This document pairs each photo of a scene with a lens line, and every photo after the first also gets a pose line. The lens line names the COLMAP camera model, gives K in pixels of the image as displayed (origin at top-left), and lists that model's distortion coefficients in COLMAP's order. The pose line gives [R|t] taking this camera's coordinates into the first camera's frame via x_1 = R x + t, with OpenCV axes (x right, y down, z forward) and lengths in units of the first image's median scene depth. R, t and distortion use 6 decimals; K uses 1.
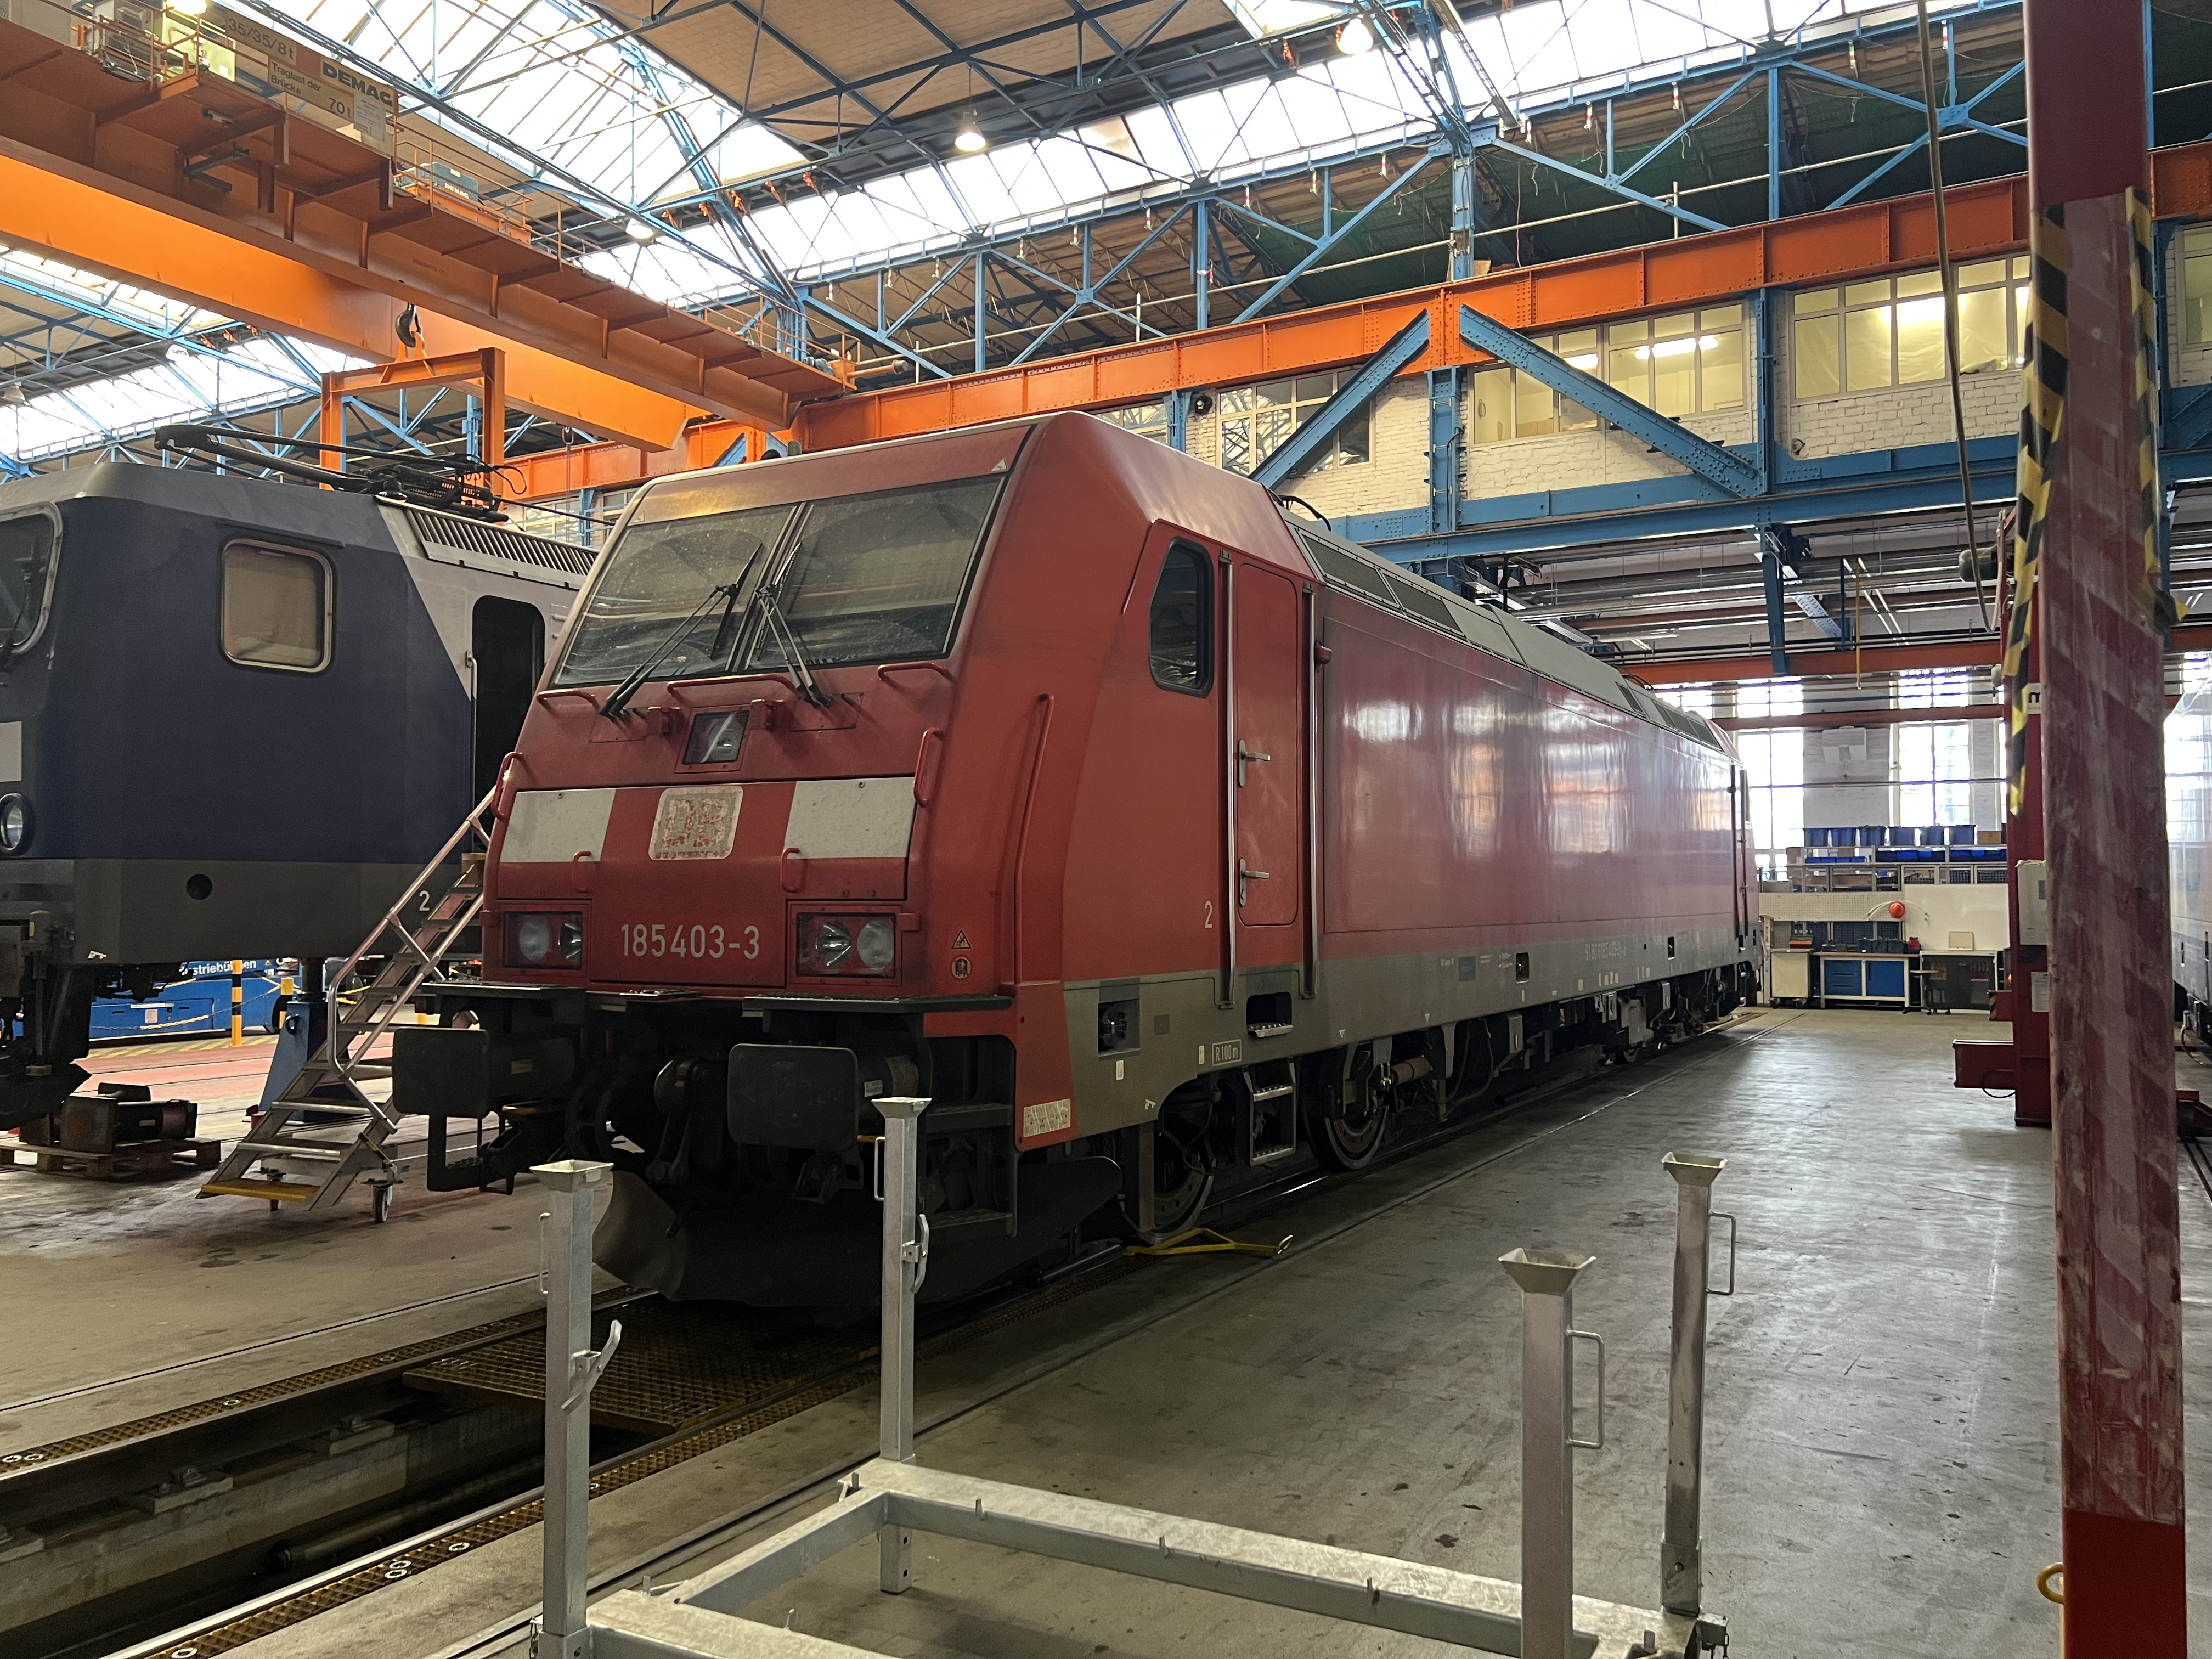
lens RADIAL K [[1662.8, 0, 1106.0], [0, 1662.8, 829.5], [0, 0, 1]] dist [0.050273, -0.052838]
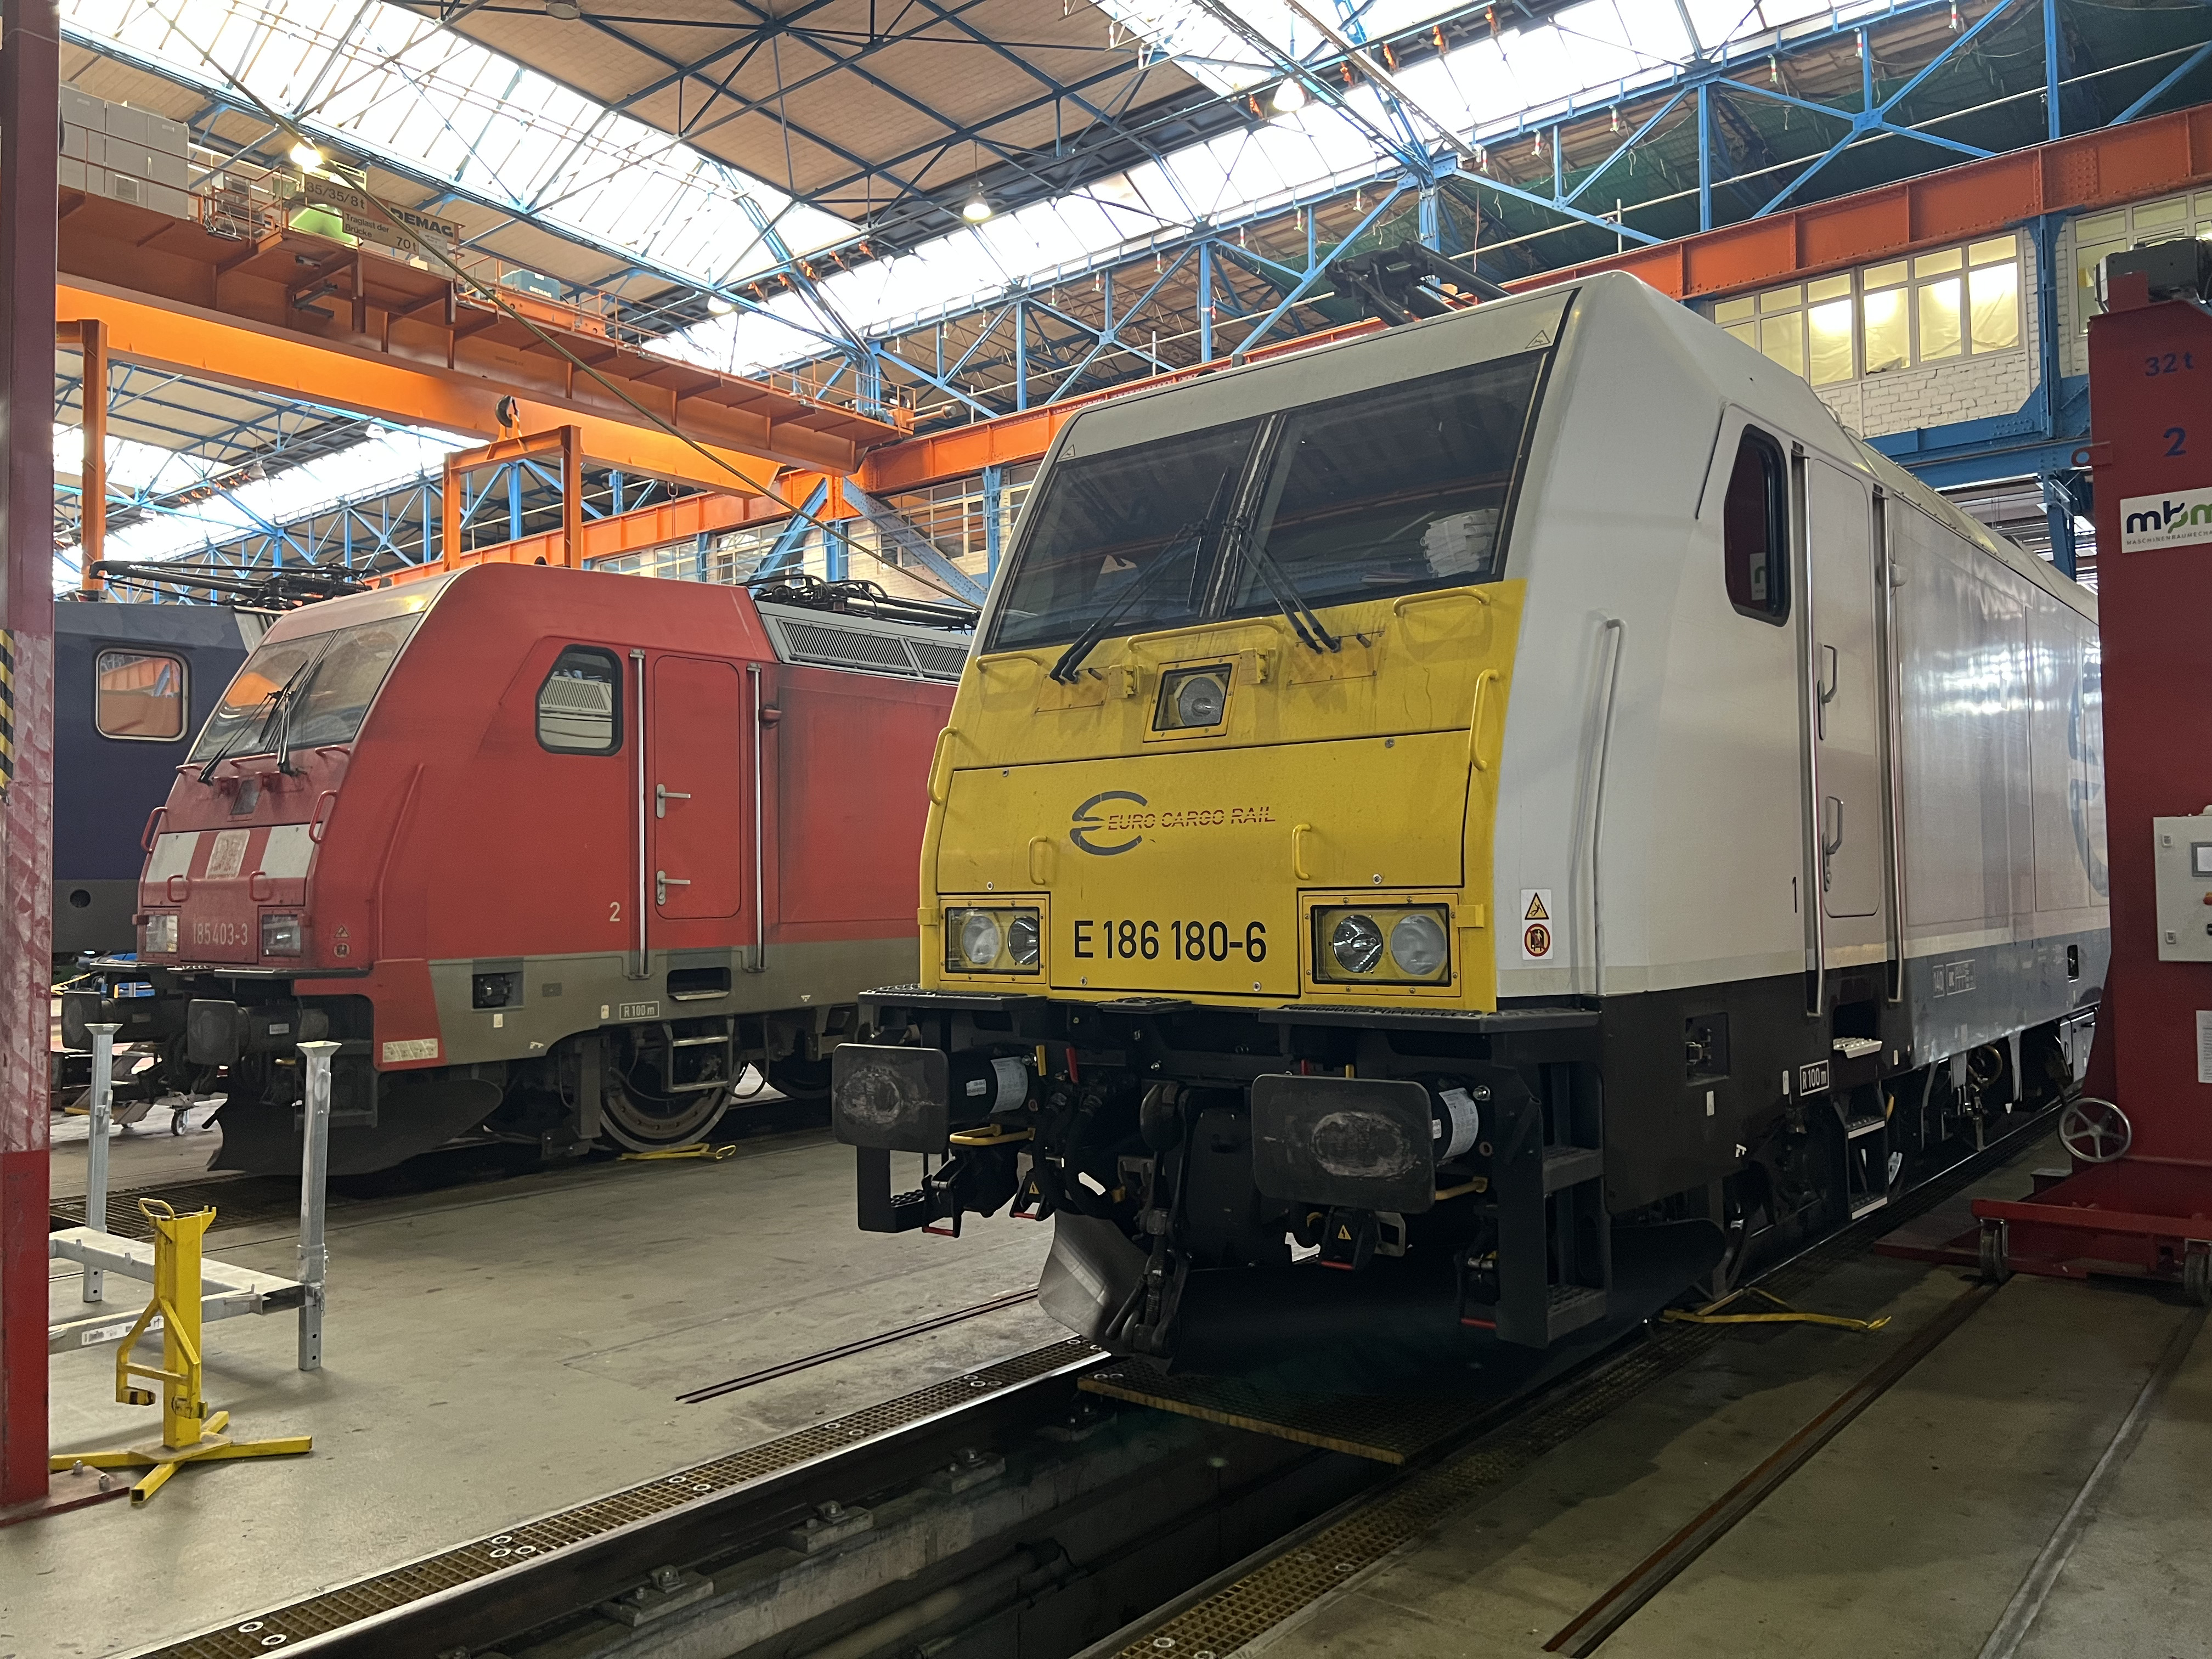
lens RADIAL K [[1667.5, 0, 1101.2], [0, 1667.5, 823.5], [0, 0, 1]] dist [0.052994, -0.059915]
pose [[0.985817, -0.020432, -0.166576, 0.180172], [0.020613, 0.999787, -0.000645, -0.003561], [0.166554, -0.002798, 0.986028, -0.082809]]
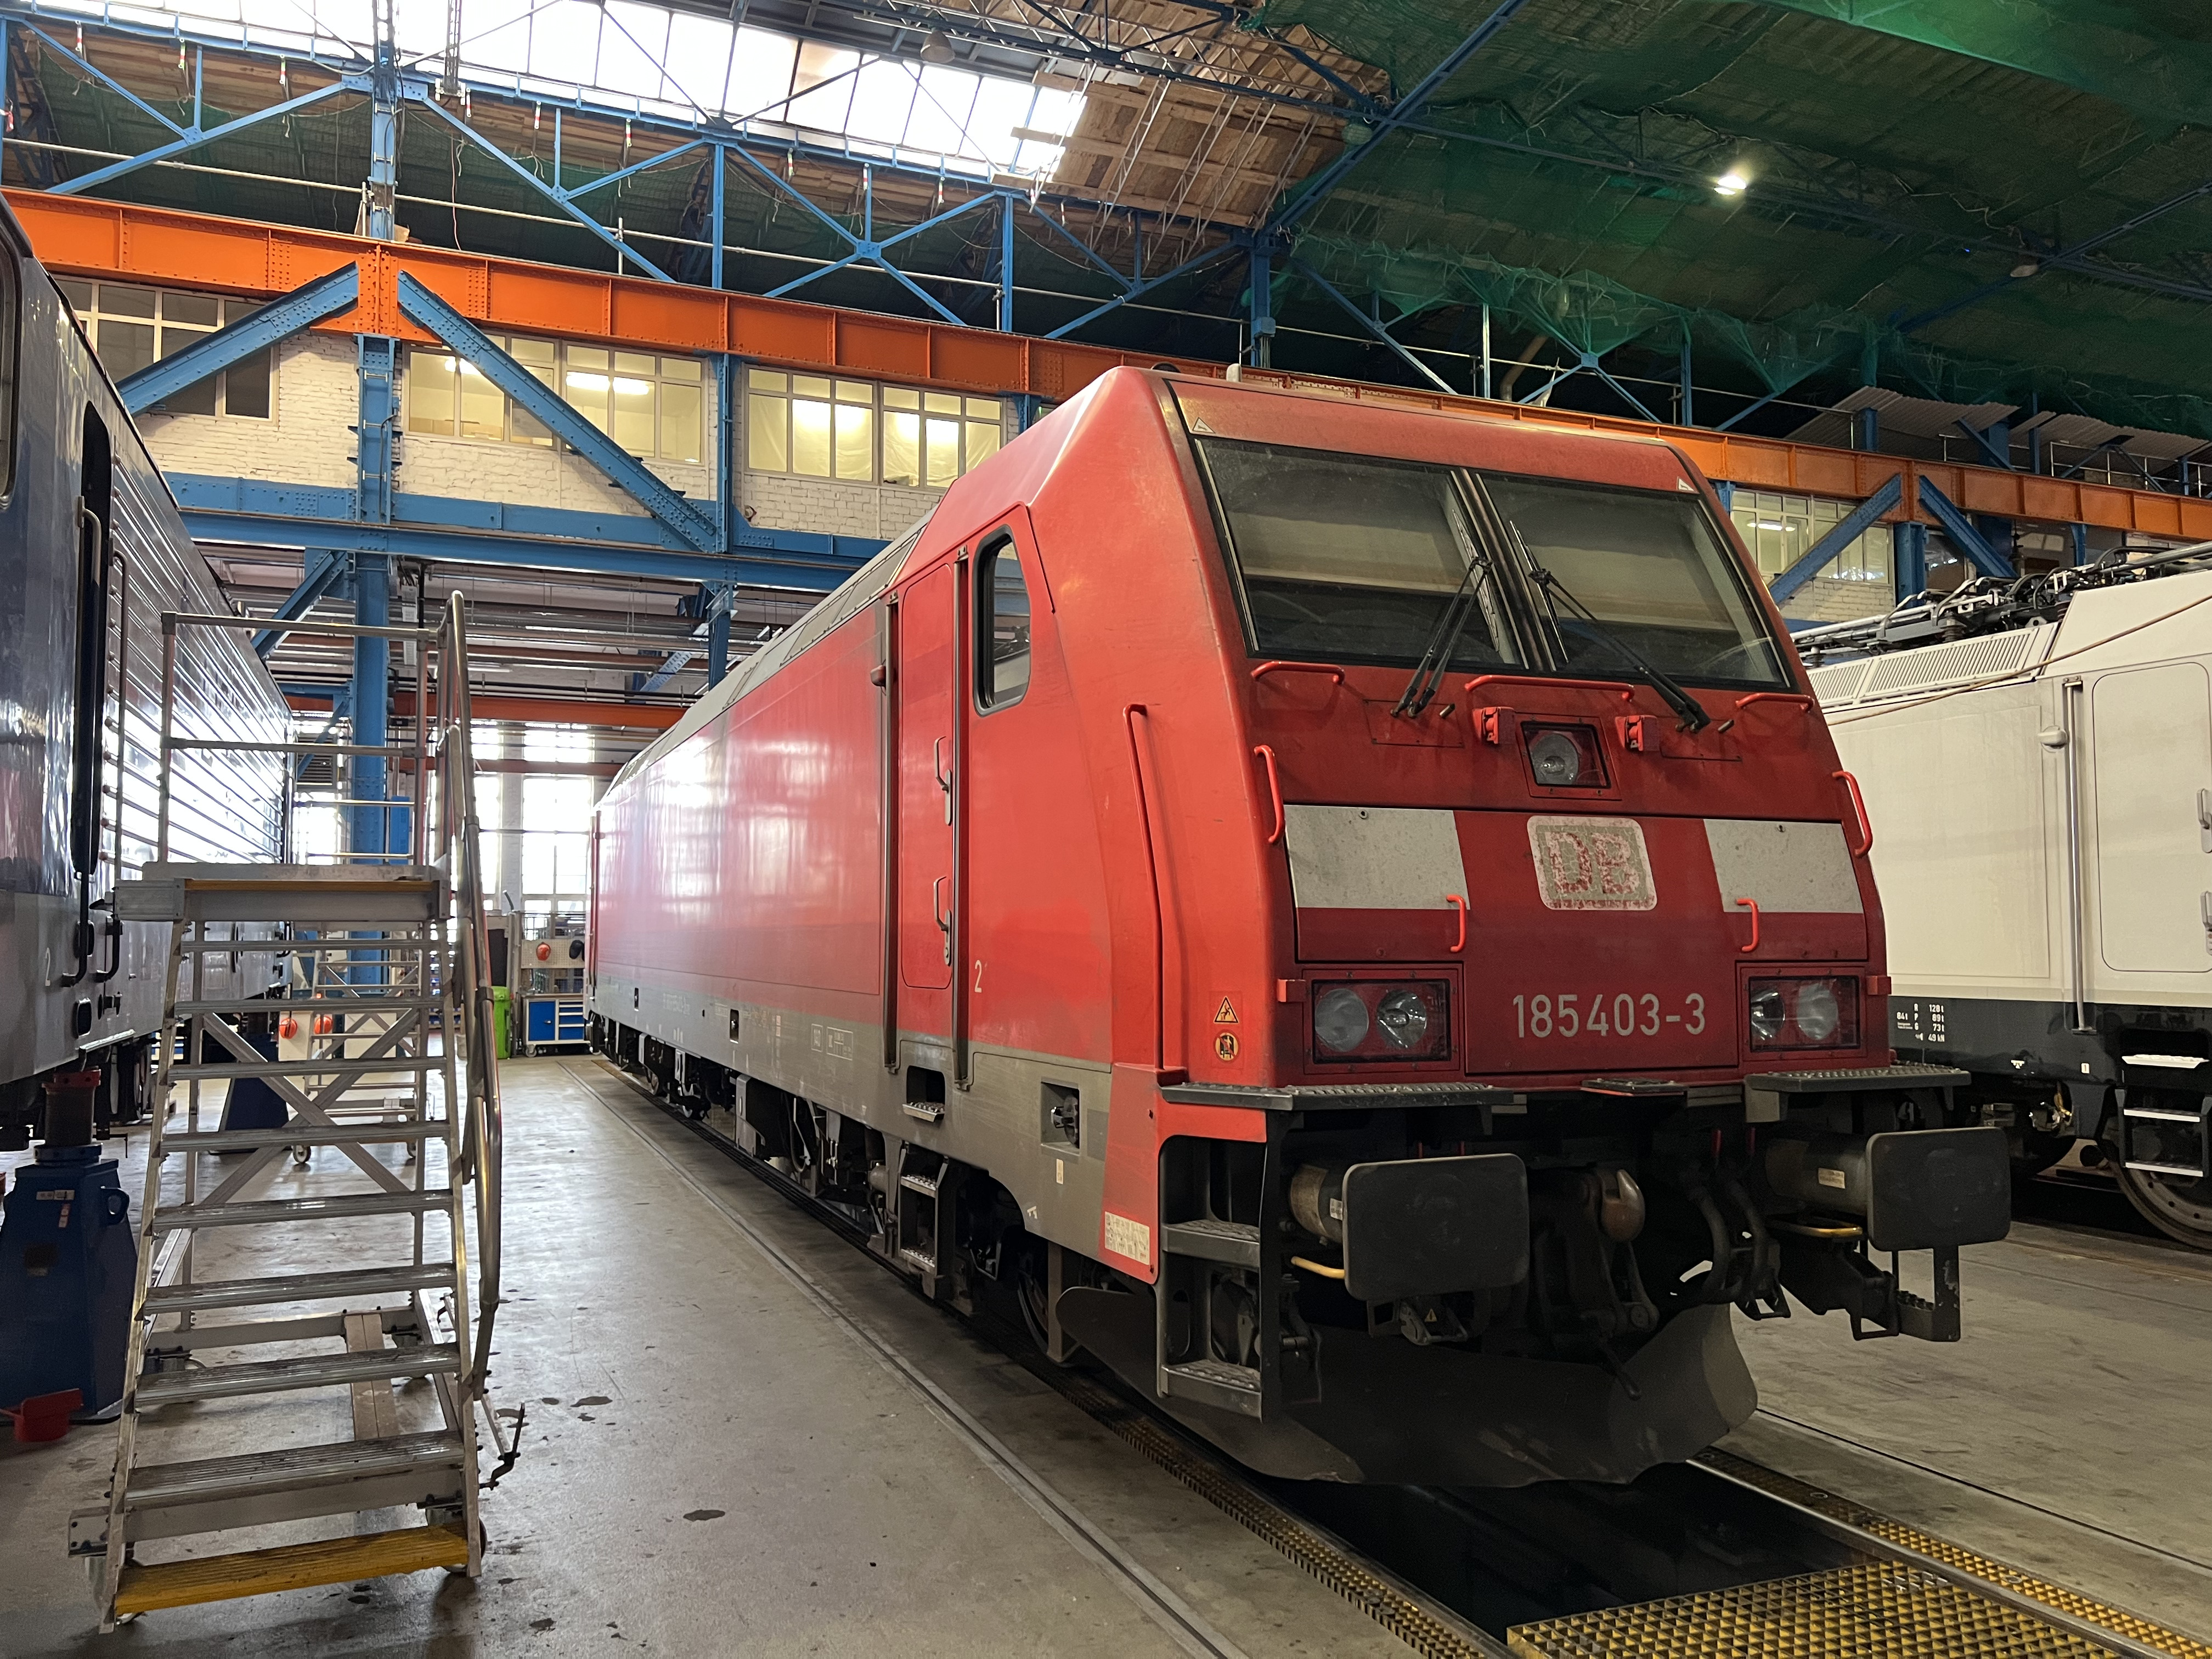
lens RADIAL K [[1669.4, 0, 1092.1], [0, 1669.4, 831.3], [0, 0, 1]] dist [0.056067, -0.060208]
pose [[0.620777, 0.049489, 0.782424, -0.234967], [-0.030154, 0.998774, -0.039250, 0.004337], [-0.783407, 0.000773, 0.621508, 0.160430]]
